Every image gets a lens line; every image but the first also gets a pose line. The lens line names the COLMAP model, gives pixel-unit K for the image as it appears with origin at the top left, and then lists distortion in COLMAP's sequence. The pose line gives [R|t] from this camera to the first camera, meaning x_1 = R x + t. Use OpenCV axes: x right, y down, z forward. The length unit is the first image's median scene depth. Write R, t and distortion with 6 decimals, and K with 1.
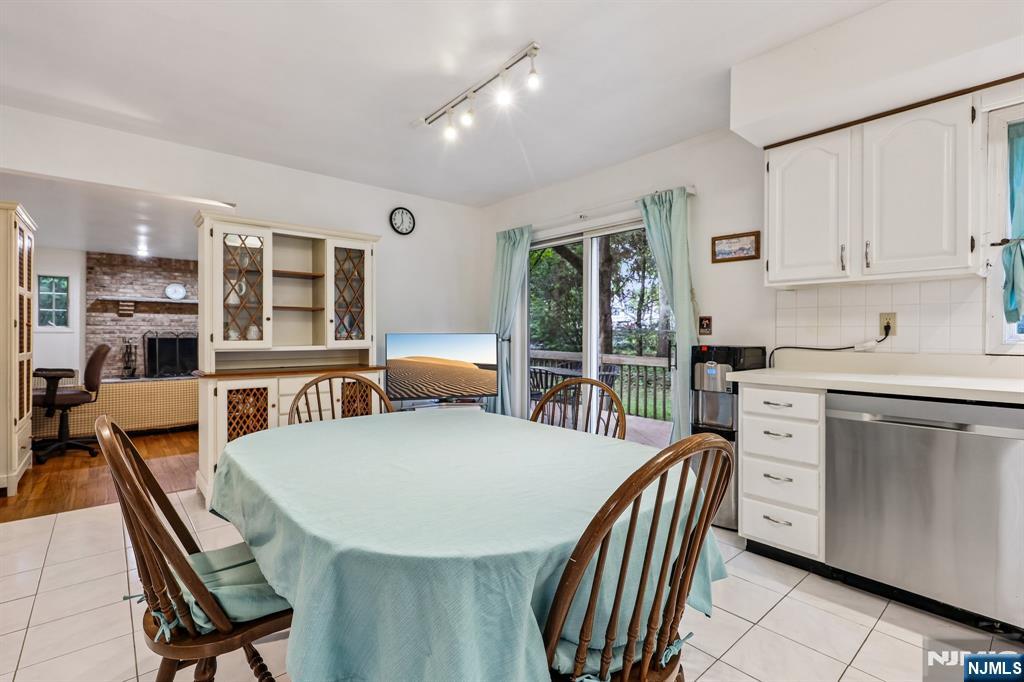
lens RADIAL K [[472.1, 0, 513.3], [0, 472.1, 333.6], [0, 0, 1]] dist [0.002089, -0.000755]
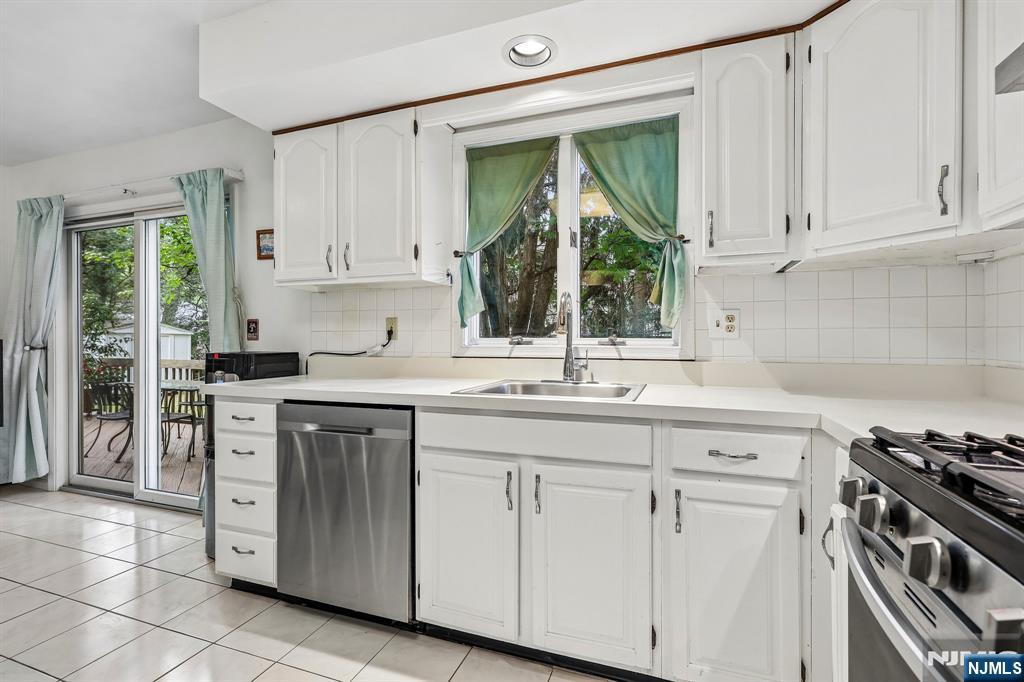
lens RADIAL K [[472.1, 0, 511.0], [0, 472.1, 340.5], [0, 0, 1]] dist [0.002089, -0.000755]
pose [[0.872765, -0.004471, 0.488120, 0.527132], [0.003775, 0.999990, 0.002409, 0.003693], [-0.488125, -0.000260, 0.872773, -0.011257]]
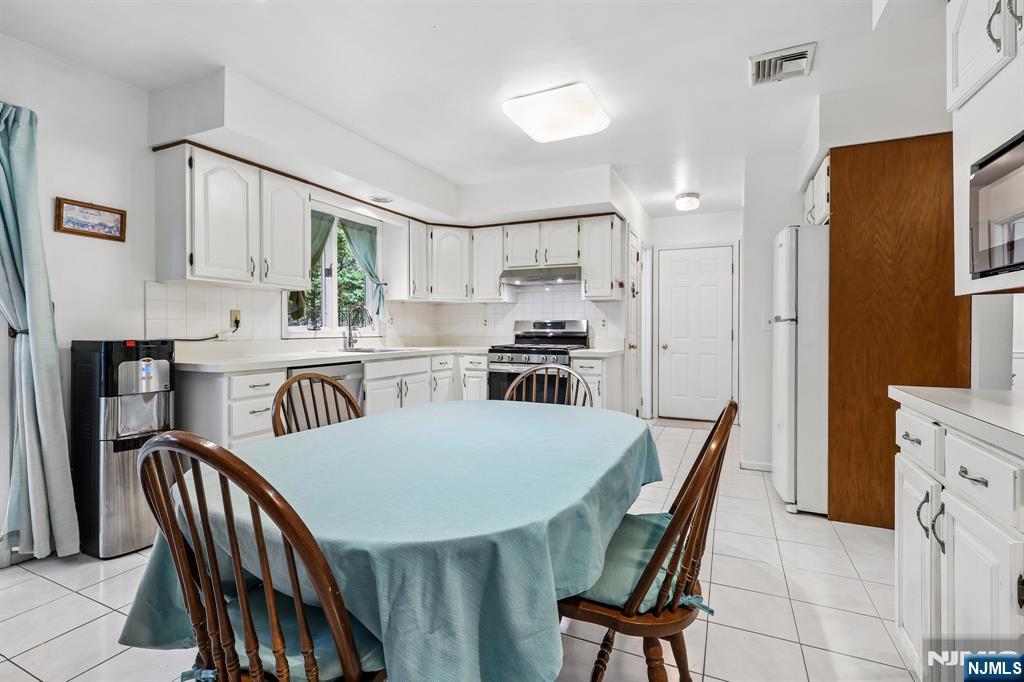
lens RADIAL K [[472.1, 0, 508.9], [0, 472.1, 333.5], [0, 0, 1]] dist [0.002089, -0.000755]
pose [[-0.410157, -0.014637, 0.911897, -0.724016], [-0.002666, 0.999886, 0.014850, -0.000925], [-0.912011, 0.003660, -0.410150, 0.856657]]
